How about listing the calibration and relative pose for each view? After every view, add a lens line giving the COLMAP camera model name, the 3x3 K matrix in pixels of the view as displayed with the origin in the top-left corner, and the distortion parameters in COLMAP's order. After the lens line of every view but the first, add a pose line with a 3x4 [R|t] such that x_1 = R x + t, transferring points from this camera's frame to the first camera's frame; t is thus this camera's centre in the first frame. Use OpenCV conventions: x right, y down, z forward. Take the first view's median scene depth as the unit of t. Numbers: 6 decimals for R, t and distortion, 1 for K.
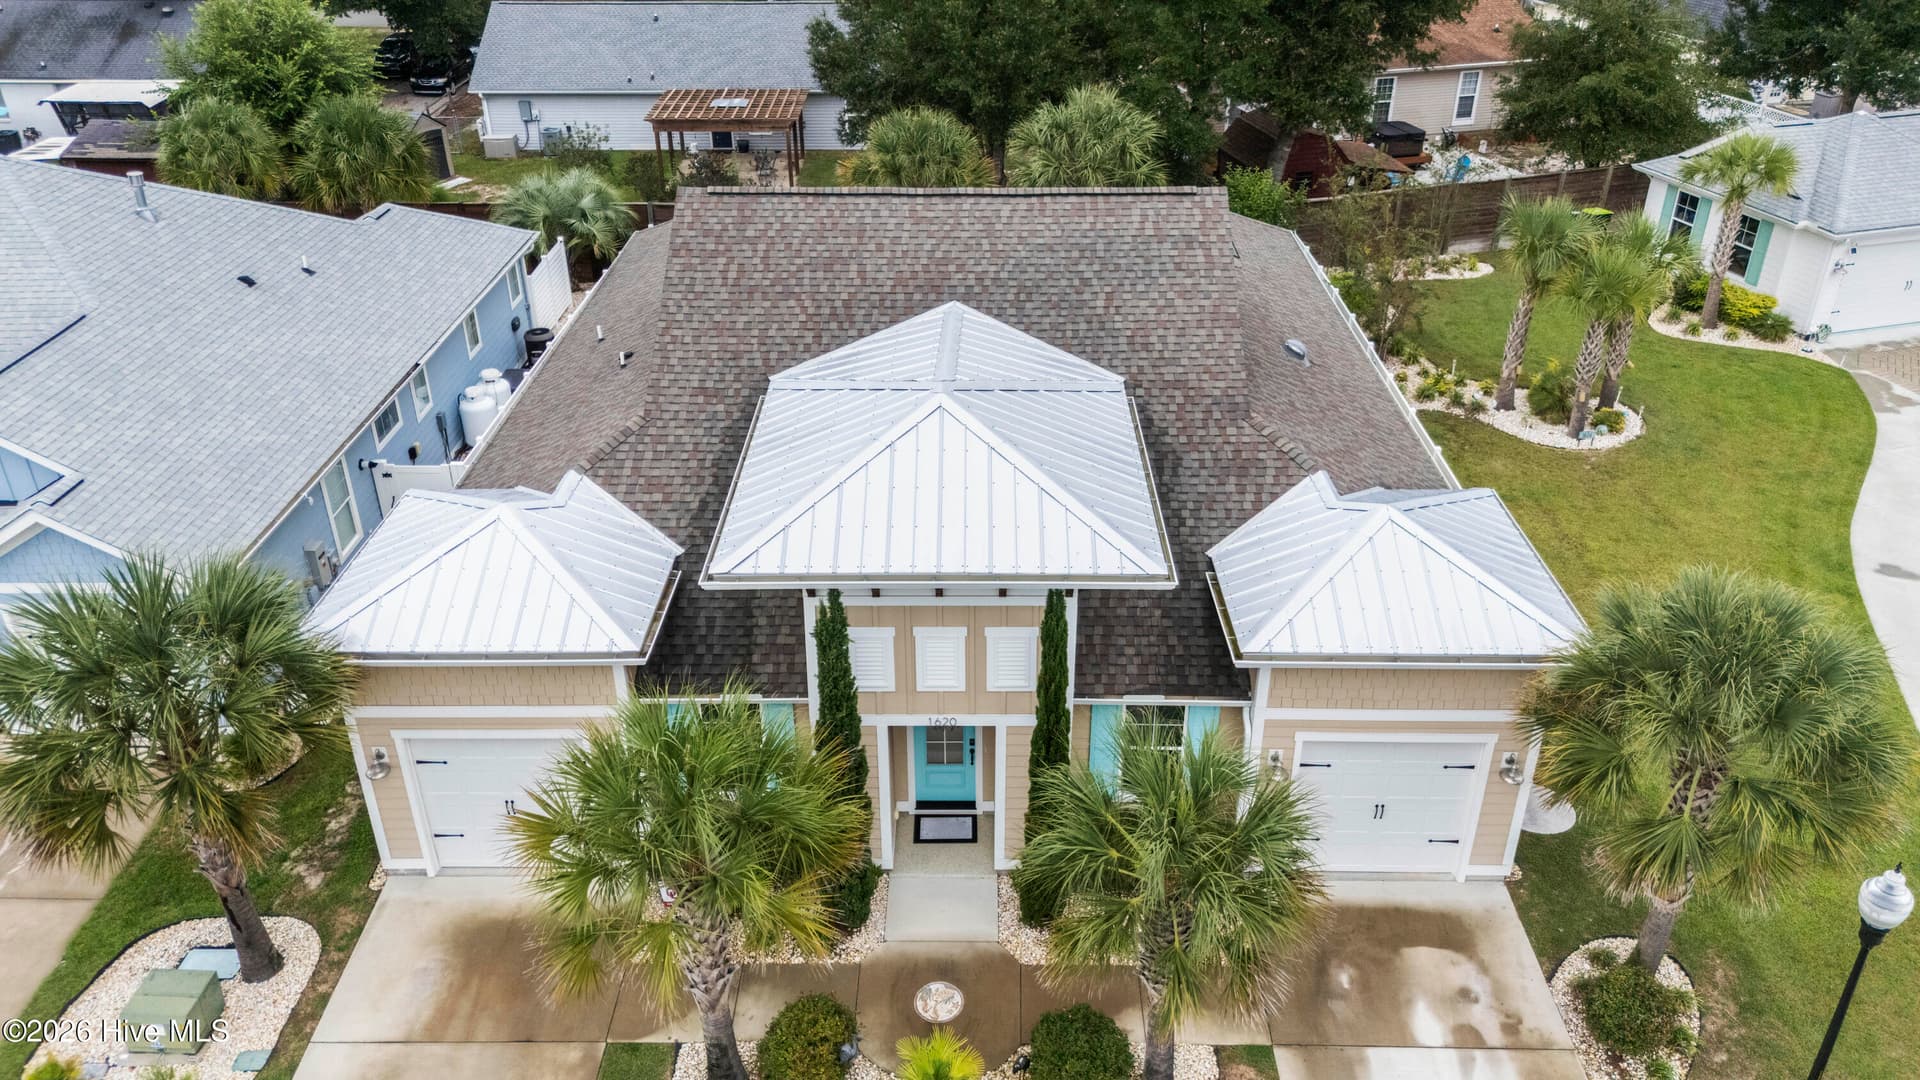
lens RADIAL K [[1429.8, 0, 960.0], [0, 1429.8, 540.0], [0, 0, 1]] dist [0.003619, 0.000476]
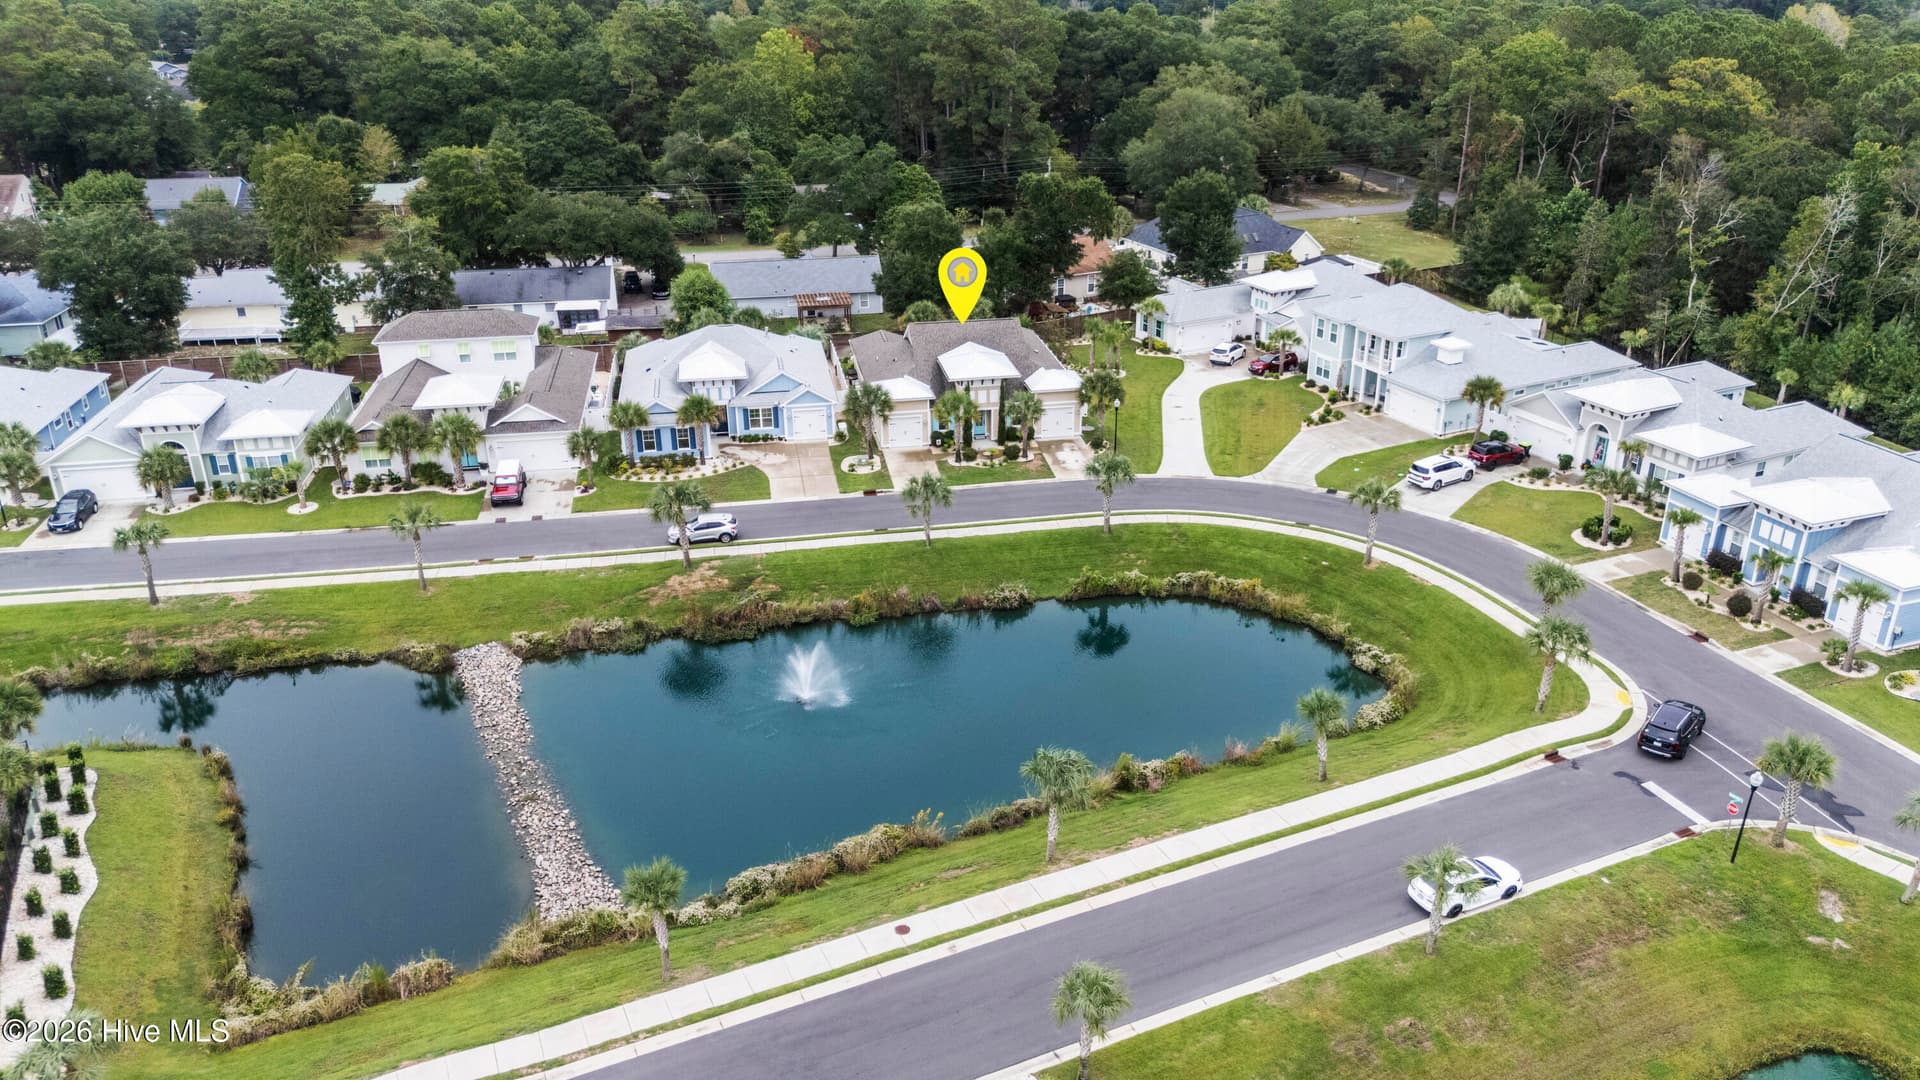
lens RADIAL K [[1429.8, 0, 960.0], [0, 1429.8, 540.0], [0, 0, 1]] dist [0.003619, 0.000476]
pose [[0.983350, -0.073416, 0.166231, -0.559603], [0.089764, 0.991606, -0.093062, 0.598119], [-0.158004, 0.106434, 0.981686, -2.340536]]
